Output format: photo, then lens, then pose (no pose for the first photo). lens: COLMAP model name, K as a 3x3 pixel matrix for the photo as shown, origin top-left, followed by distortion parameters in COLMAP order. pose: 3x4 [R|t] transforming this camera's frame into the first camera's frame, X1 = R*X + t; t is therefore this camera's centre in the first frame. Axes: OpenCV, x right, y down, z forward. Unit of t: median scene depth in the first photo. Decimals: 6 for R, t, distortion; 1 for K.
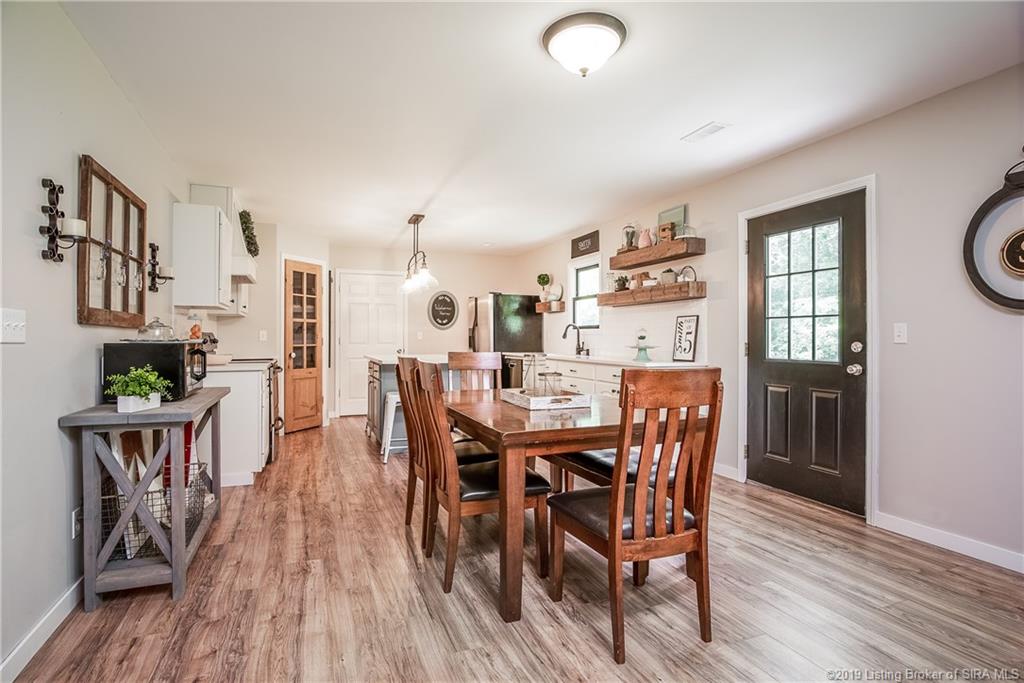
lens RADIAL K [[557.0, 0, 509.5], [0, 557.0, 336.3], [0, 0, 1]] dist [-0.050370, -0.000195]
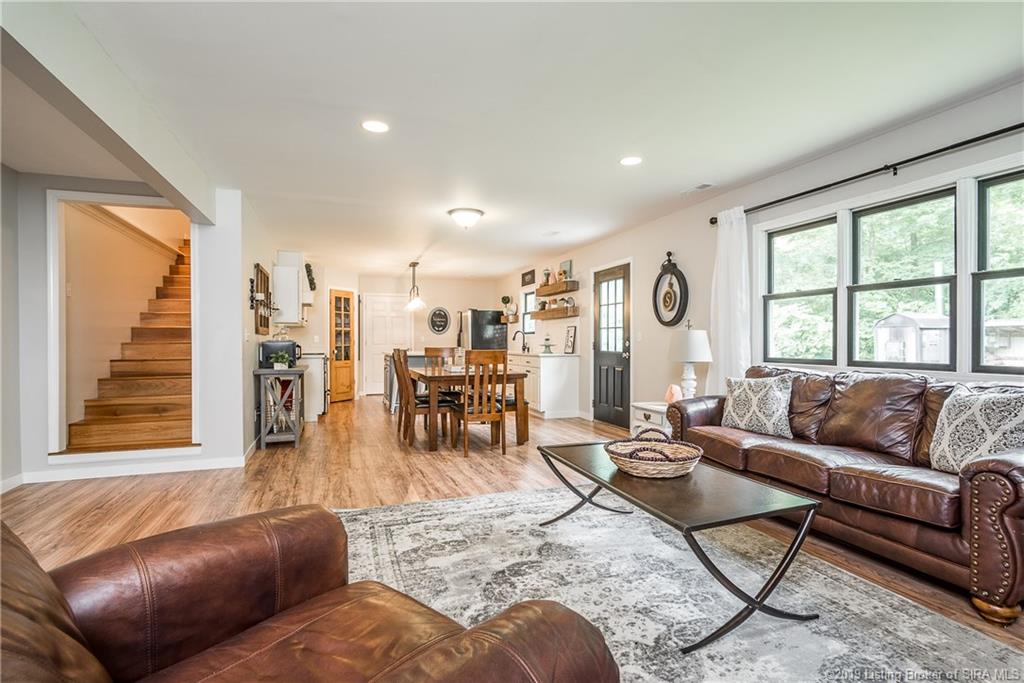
lens RADIAL K [[481.1, 0, 512.0], [0, 481.1, 341.5], [0, 0, 1]] dist [-0.062622, -0.000096]
pose [[0.999994, -0.002473, -0.002611, 0.118710], [0.002483, 0.999990, 0.003851, 0.002170], [0.002602, -0.003857, 0.999989, -0.375061]]
